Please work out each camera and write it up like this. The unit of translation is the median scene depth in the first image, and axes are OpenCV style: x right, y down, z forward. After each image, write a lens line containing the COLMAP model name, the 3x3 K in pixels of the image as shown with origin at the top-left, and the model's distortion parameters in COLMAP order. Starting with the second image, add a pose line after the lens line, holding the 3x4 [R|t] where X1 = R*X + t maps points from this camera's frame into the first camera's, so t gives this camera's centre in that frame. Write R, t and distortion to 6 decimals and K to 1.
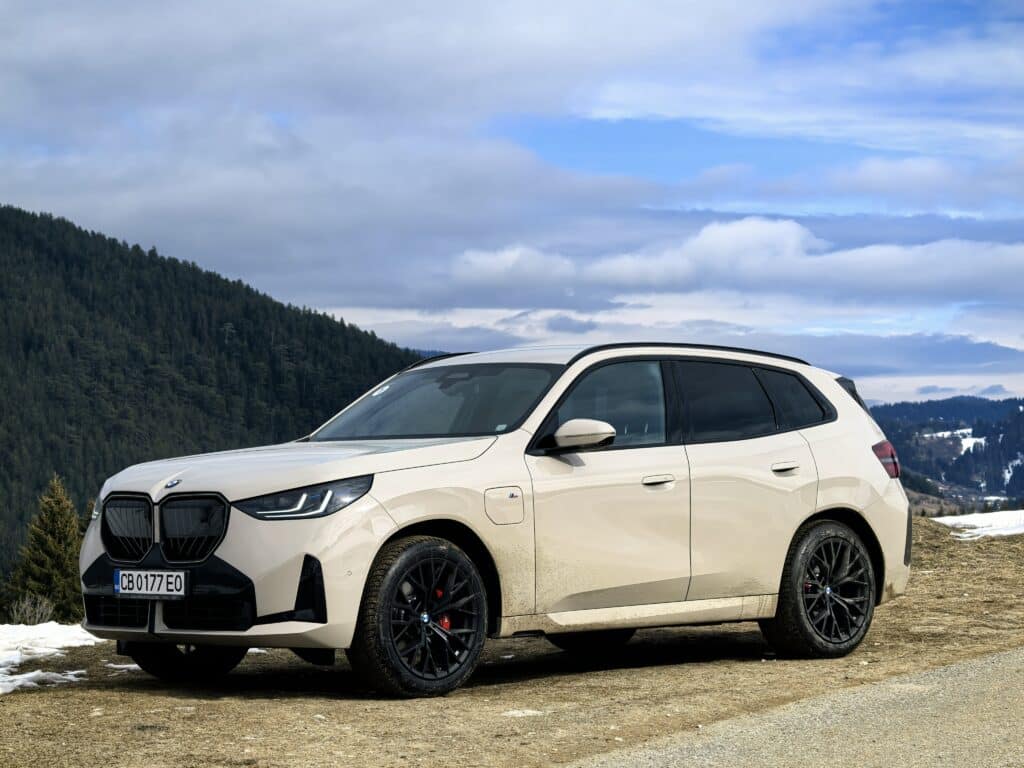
lens RADIAL K [[2869.8, 0, 512.0], [0, 2869.8, 384.0], [0, 0, 1]] dist [0.021643, -0.202769]
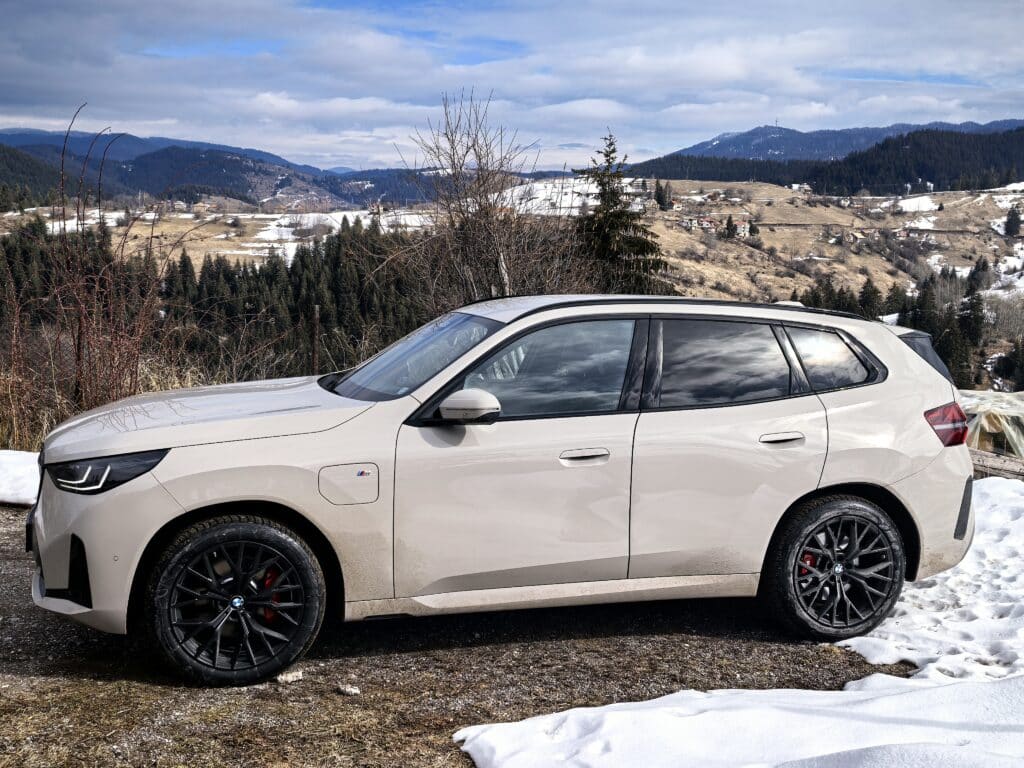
lens RADIAL K [[1283.7, 0, 512.0], [0, 1283.7, 384.0], [0, 0, 1]] dist [0.013509, 0.001767]
pose [[0.894410, 0.064540, -0.442566, 0.230438], [-0.021205, 0.994540, 0.102181, -0.033803], [0.446744, -0.082007, 0.890895, 0.673118]]
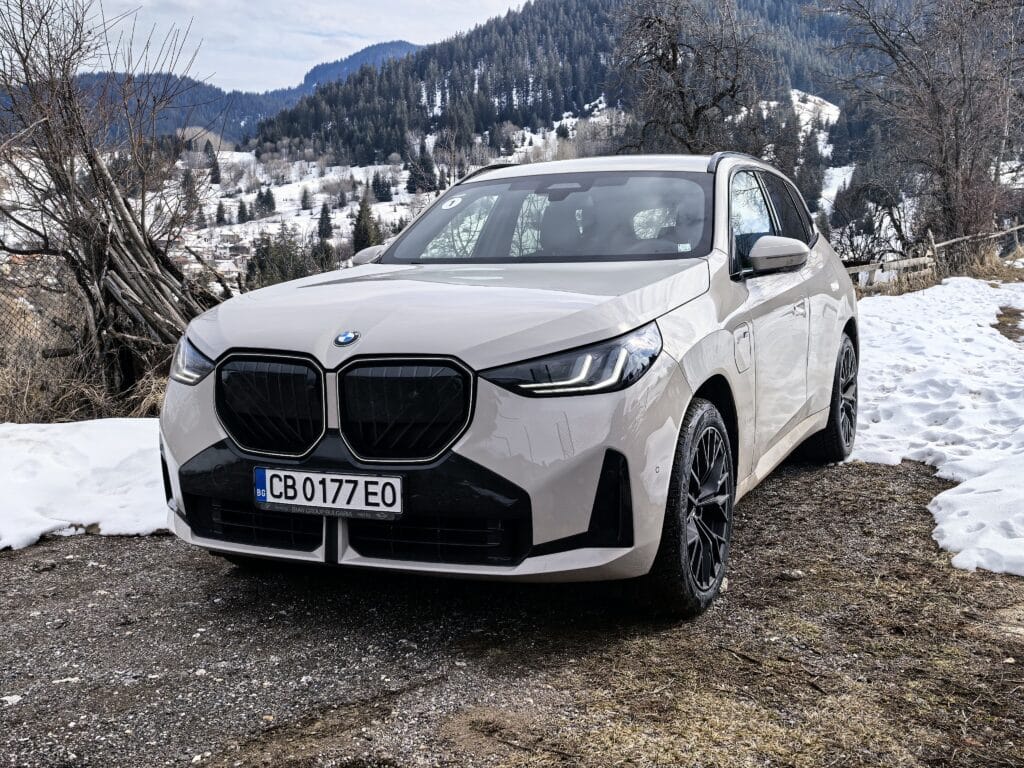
lens RADIAL K [[1283.7, 0, 512.0], [0, 1283.7, 384.0], [0, 0, 1]] dist [0.013509, 0.001767]
pose [[0.934636, -0.043161, 0.352977, -0.189845], [-0.006580, 0.990338, 0.138520, 0.003576], [-0.355545, -0.131788, 0.925321, 0.712895]]
